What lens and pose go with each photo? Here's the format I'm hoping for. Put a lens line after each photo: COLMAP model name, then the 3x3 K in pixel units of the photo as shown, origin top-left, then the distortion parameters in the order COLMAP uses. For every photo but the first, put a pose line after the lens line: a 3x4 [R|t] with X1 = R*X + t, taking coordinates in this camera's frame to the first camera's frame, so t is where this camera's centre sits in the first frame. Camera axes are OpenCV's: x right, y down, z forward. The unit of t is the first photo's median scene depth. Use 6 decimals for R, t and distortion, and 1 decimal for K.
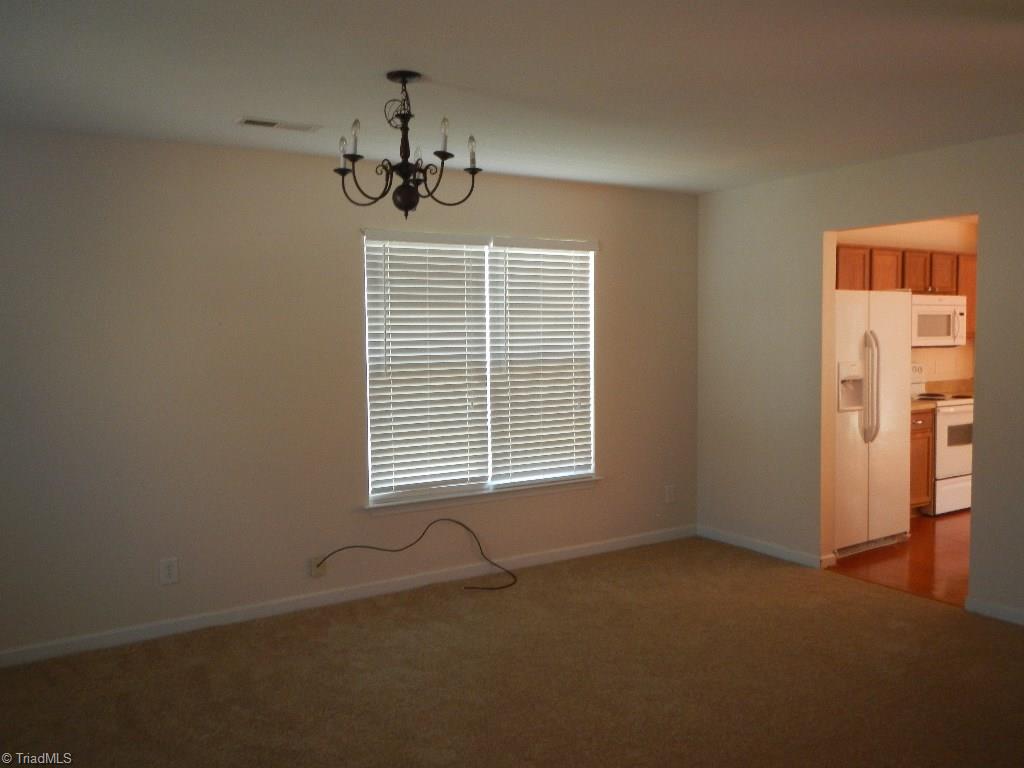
lens RADIAL K [[865.7, 0, 512.0], [0, 865.7, 384.0], [0, 0, 1]] dist [0.000041, 0.004639]
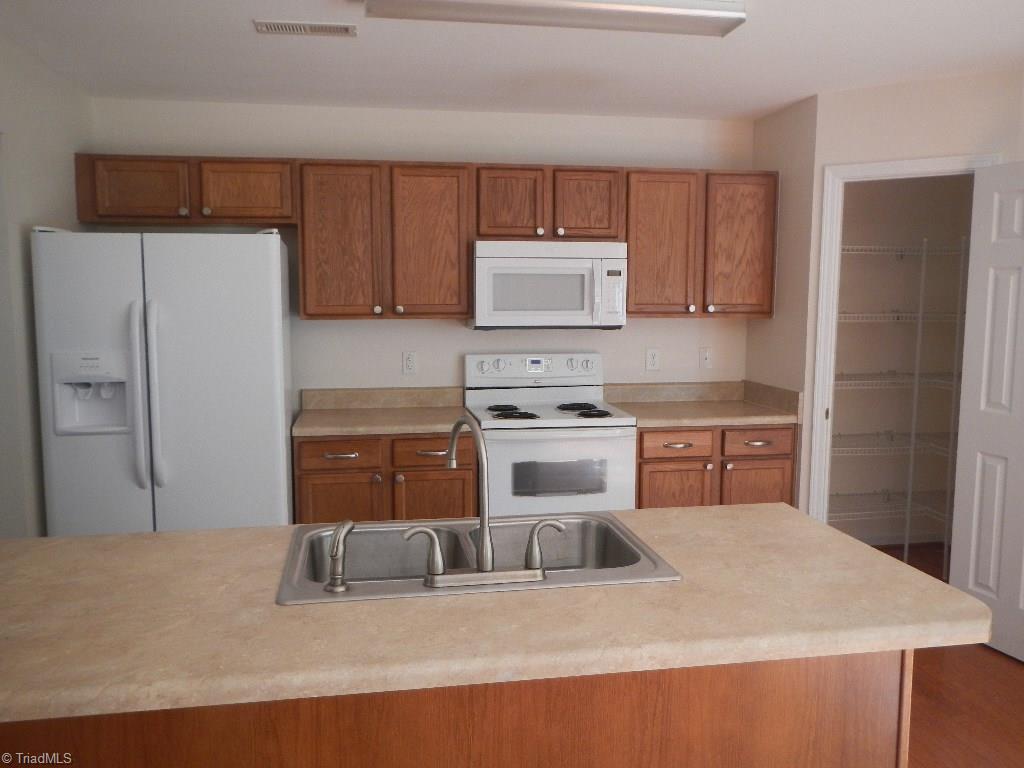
lens RADIAL K [[865.7, 0, 512.0], [0, 865.7, 384.0], [0, 0, 1]] dist [0.000041, 0.004639]
pose [[0.924657, 0.051279, -0.377331, 0.690622], [-0.032980, 0.997952, 0.054803, -0.035991], [0.379369, -0.038229, 0.924455, 0.431698]]
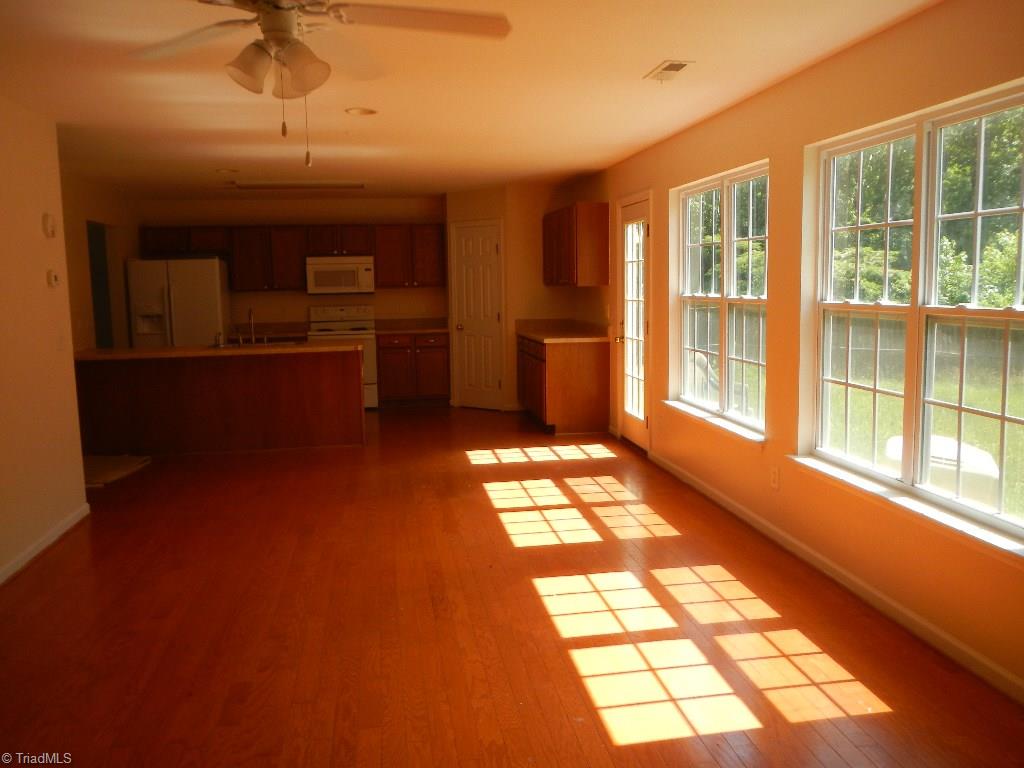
lens RADIAL K [[865.7, 0, 512.0], [0, 865.7, 384.0], [0, 0, 1]] dist [0.000041, 0.004639]
pose [[0.914690, 0.033669, -0.402752, 1.305742], [-0.009509, 0.998041, 0.061840, 0.013547], [0.404045, -0.052734, 0.913218, -0.173507]]
